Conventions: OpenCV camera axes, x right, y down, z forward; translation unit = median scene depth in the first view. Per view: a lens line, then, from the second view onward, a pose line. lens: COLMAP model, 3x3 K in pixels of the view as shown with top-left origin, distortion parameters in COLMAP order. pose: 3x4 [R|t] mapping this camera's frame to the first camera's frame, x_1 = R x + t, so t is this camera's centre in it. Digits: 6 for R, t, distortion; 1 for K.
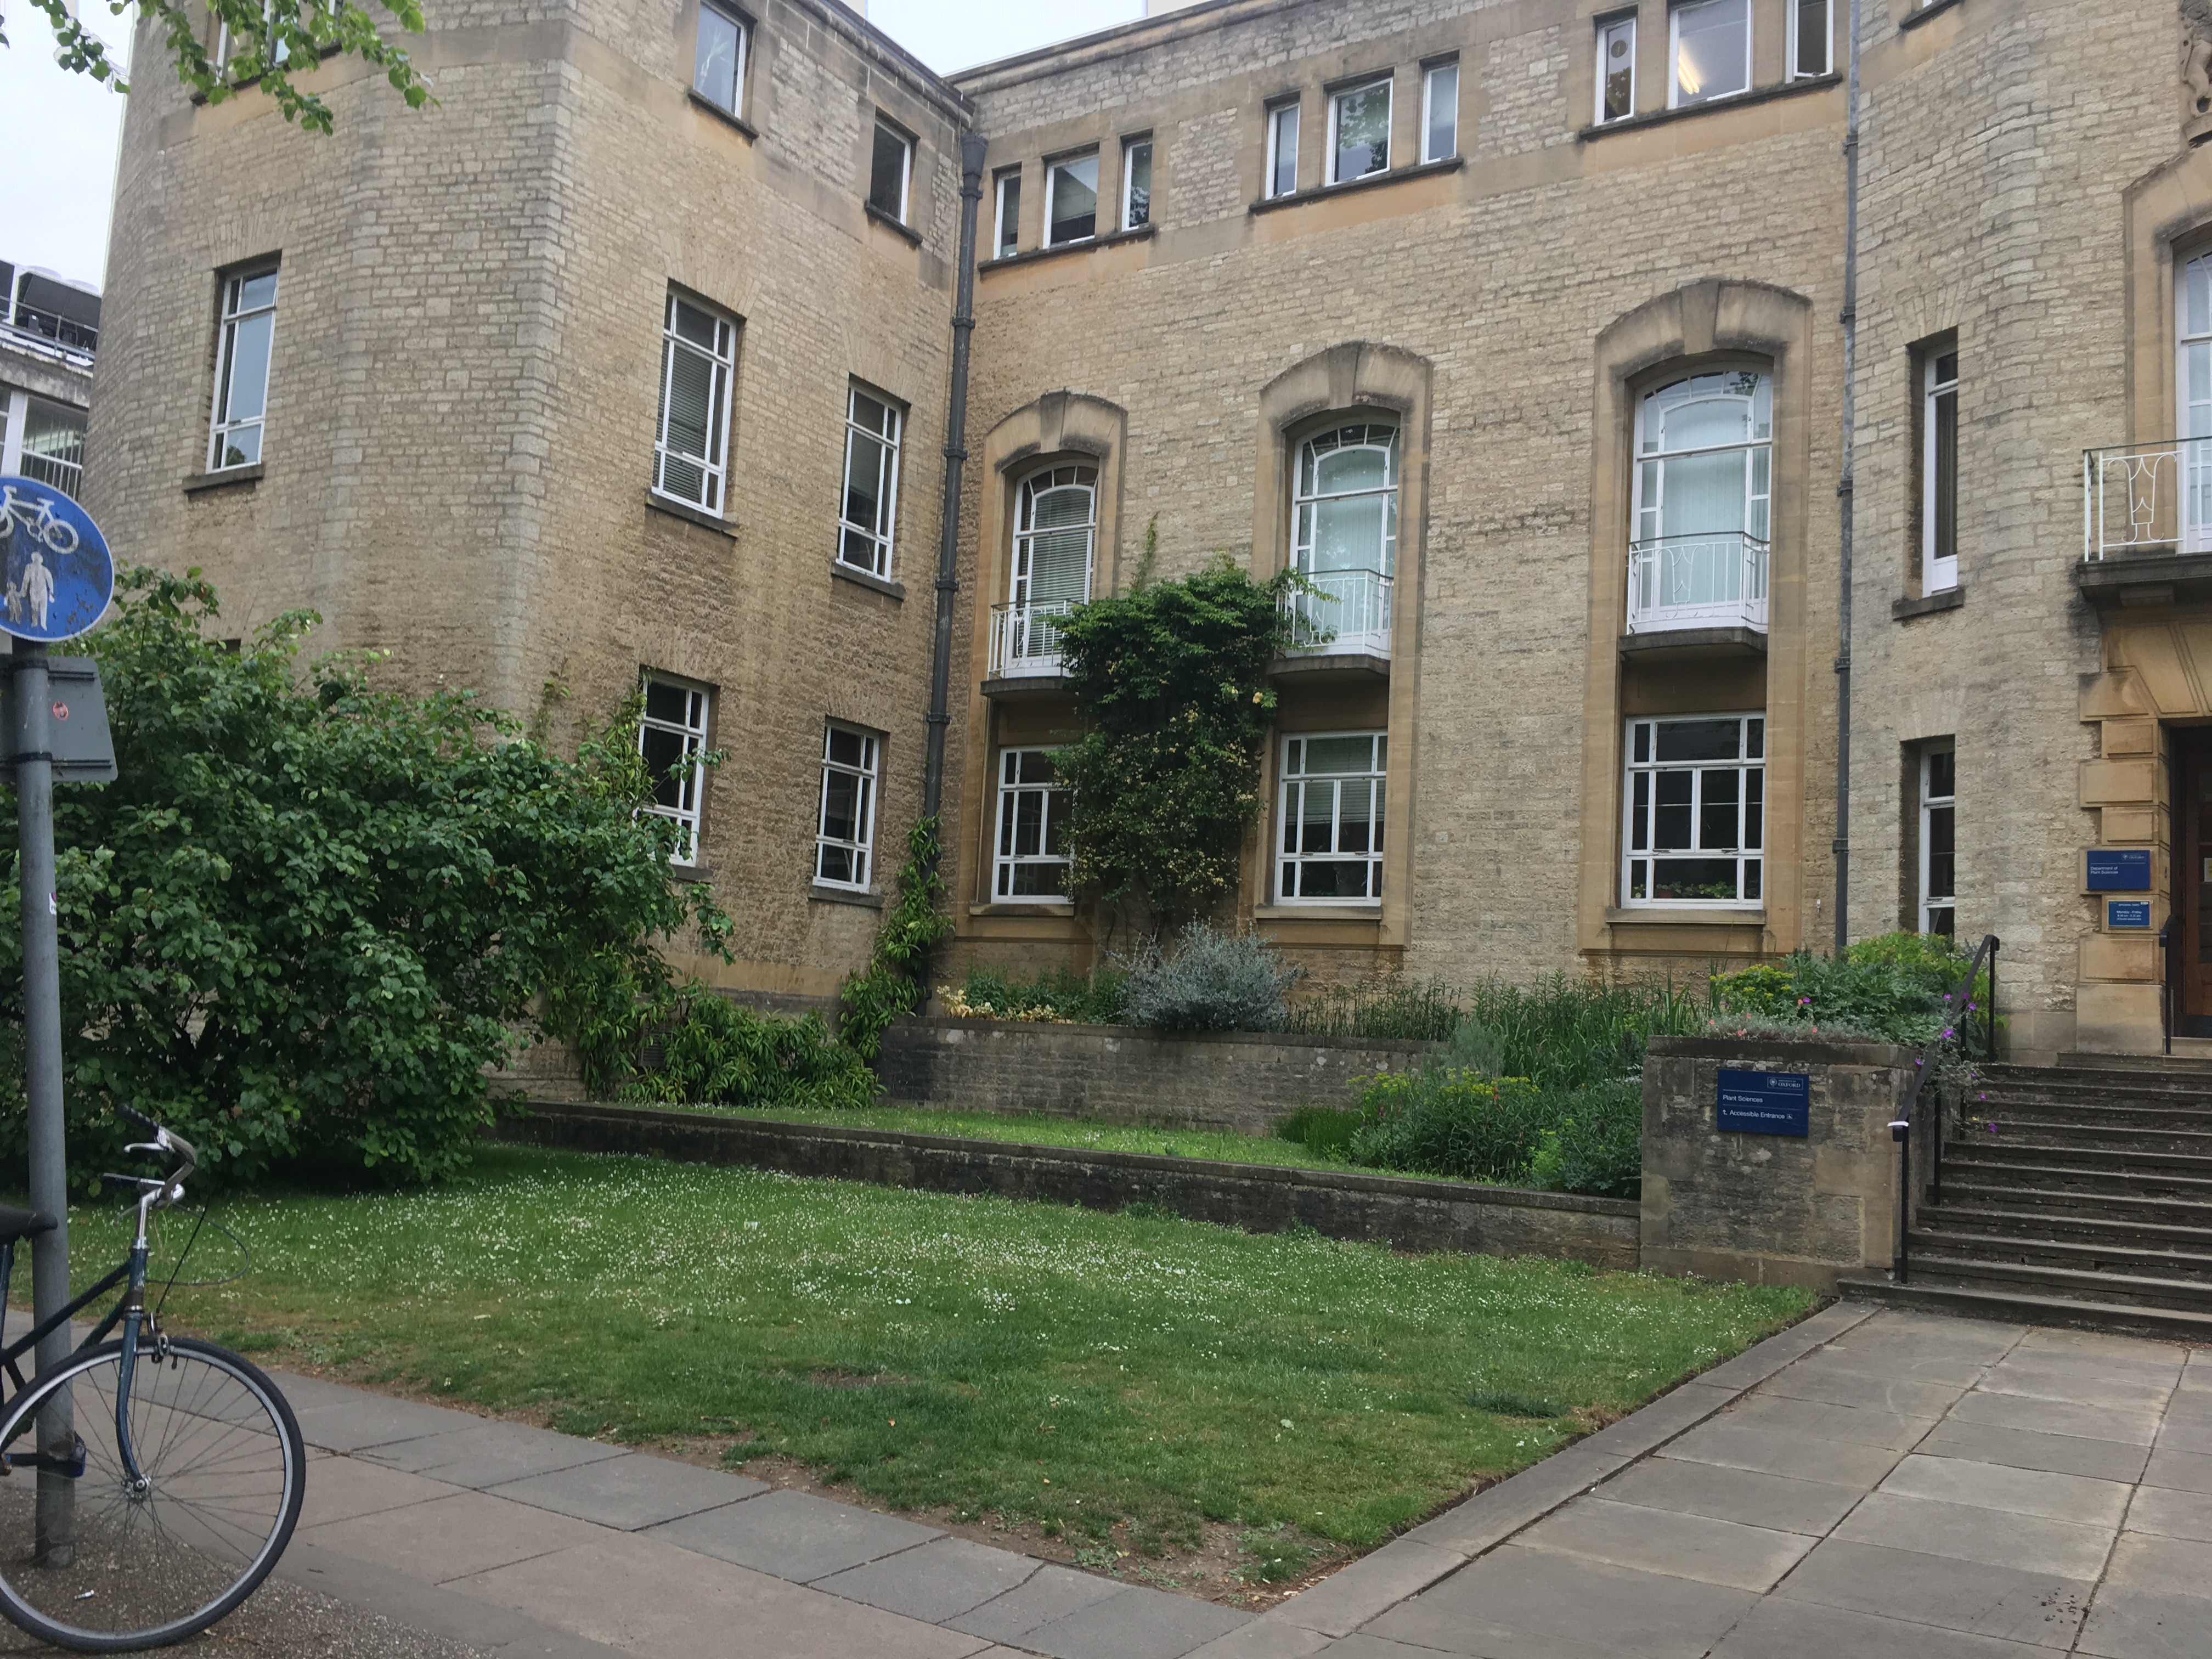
lens RADIAL K [[1868.0, 0, 1104.8], [0, 1868.0, 837.4], [0, 0, 1]] dist [0.091625, -0.131612]
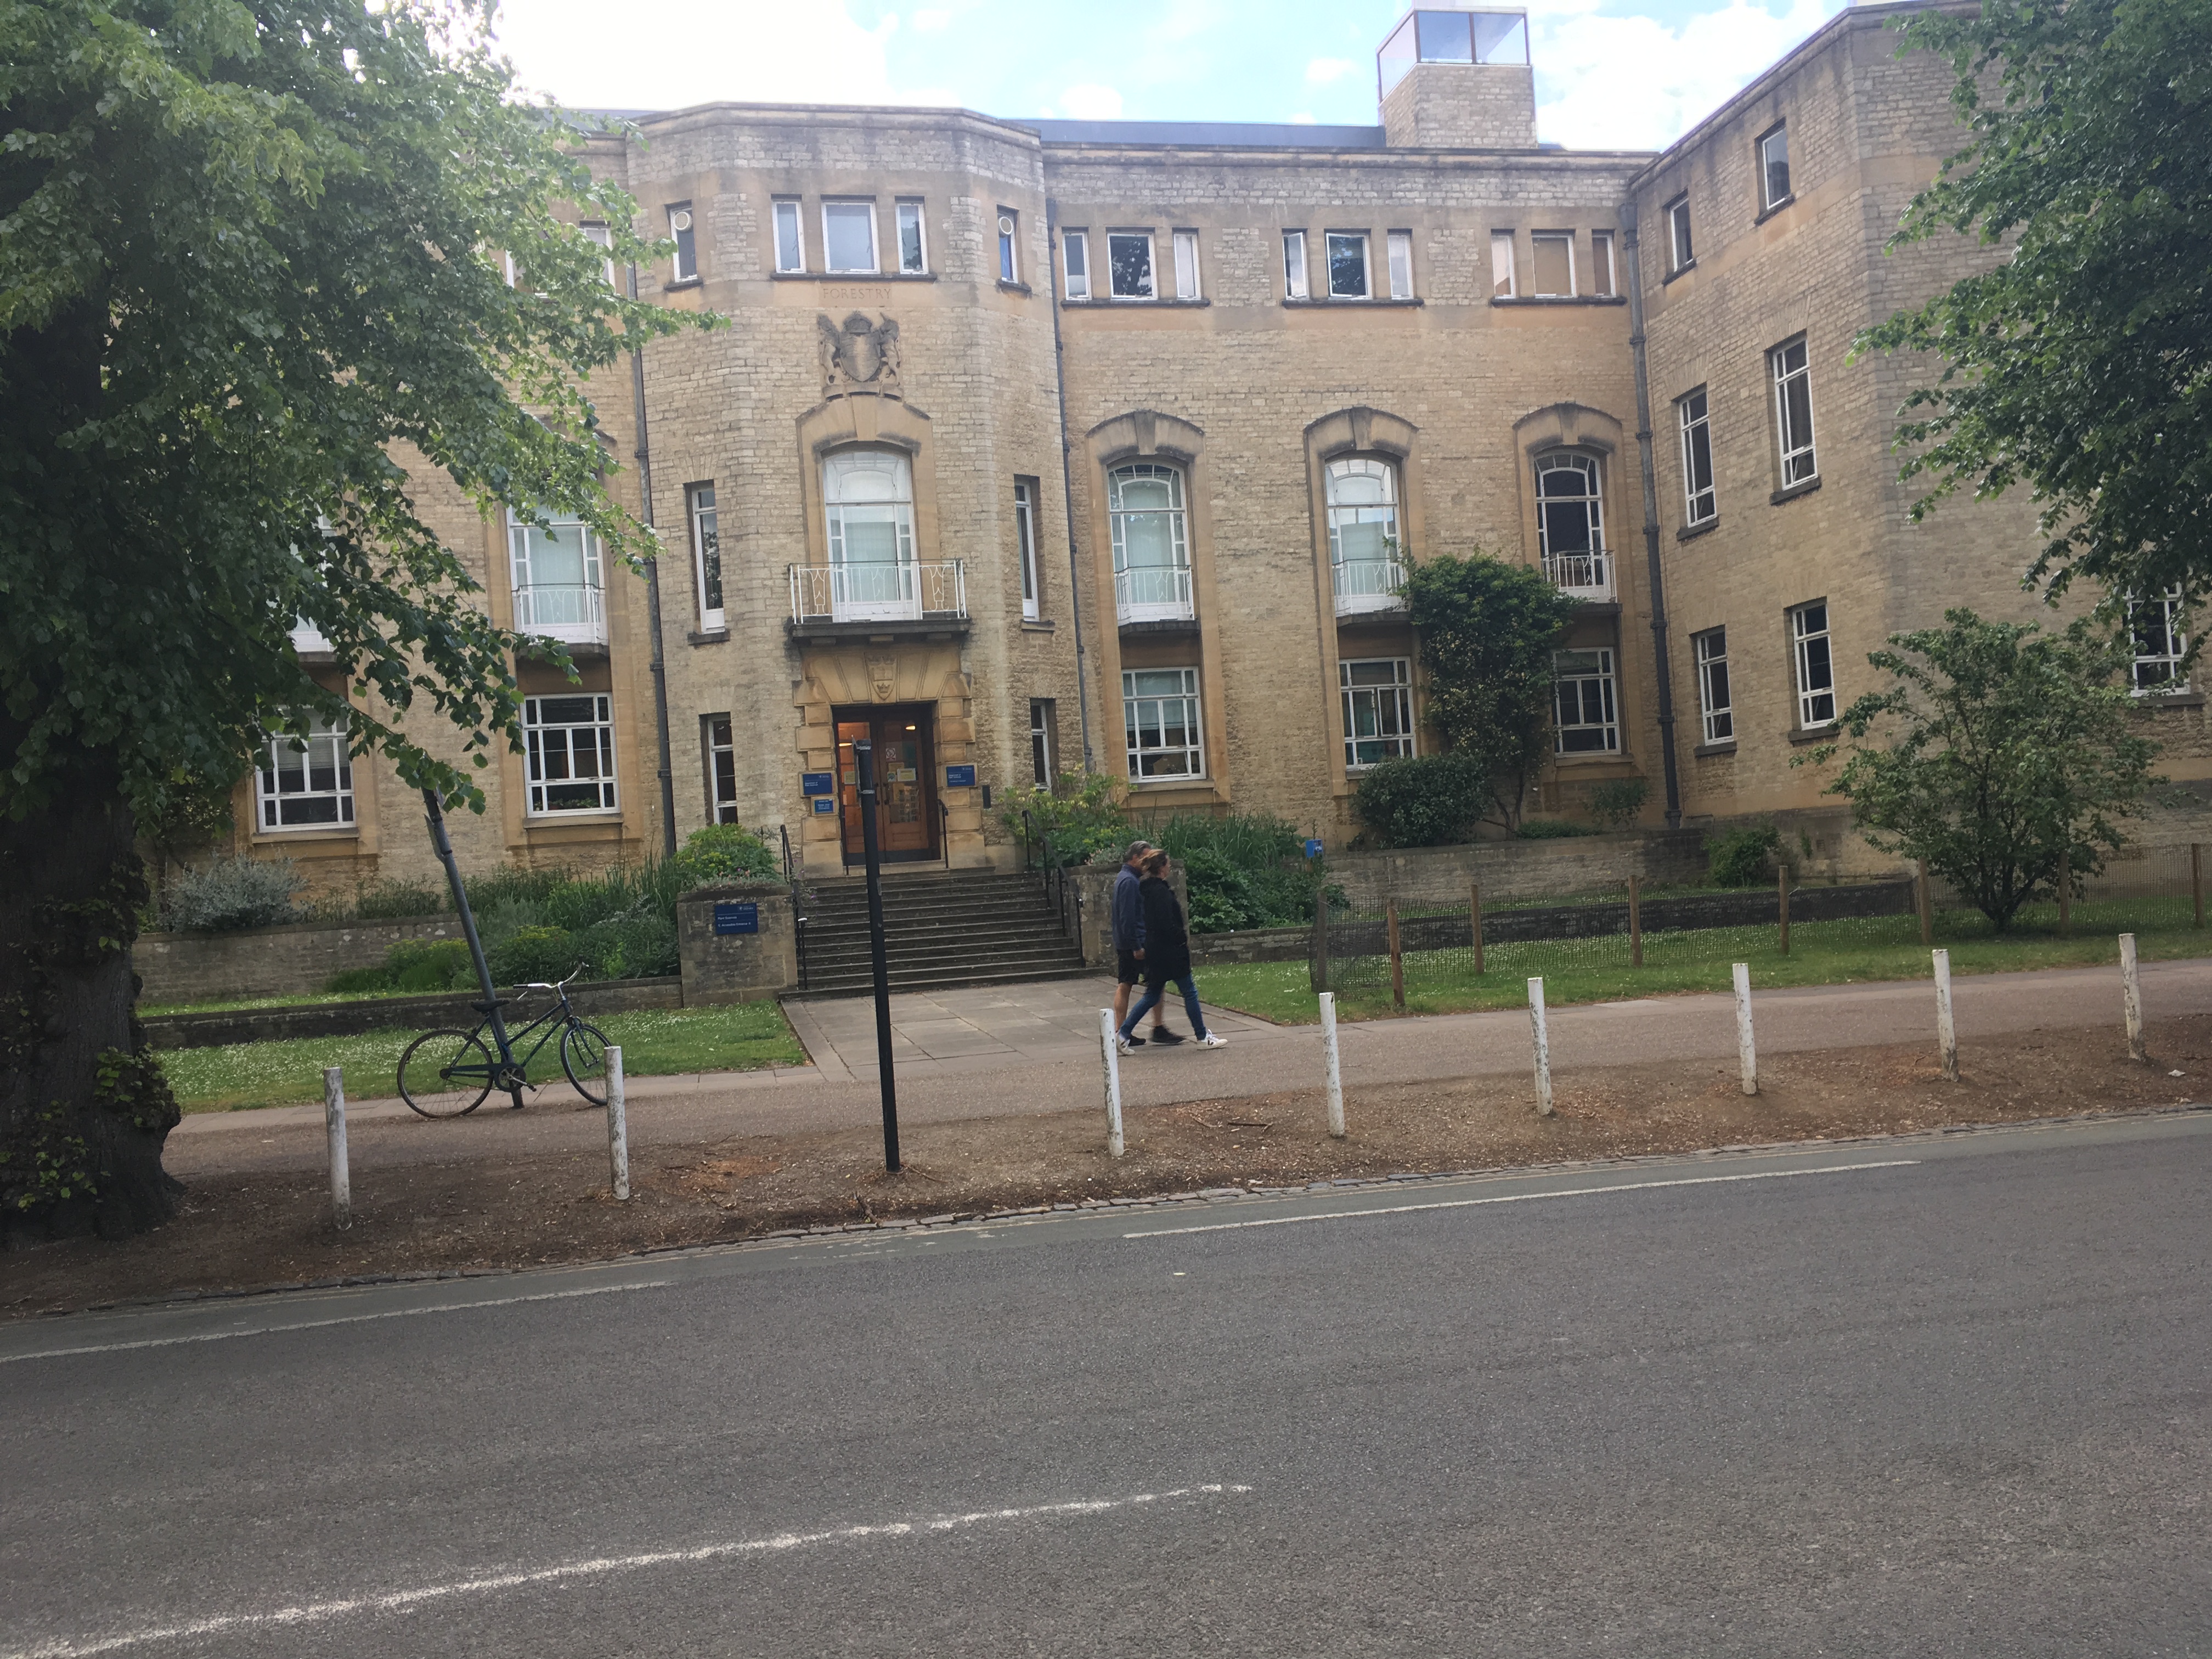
lens RADIAL K [[1868.0, 0, 1104.8], [0, 1868.0, 837.4], [0, 0, 1]] dist [0.091625, -0.131612]
pose [[0.705442, -0.086718, 0.703443, -0.560839], [0.028299, 0.995142, 0.094298, -0.091854], [-0.708203, -0.046615, 0.704469, -0.516435]]
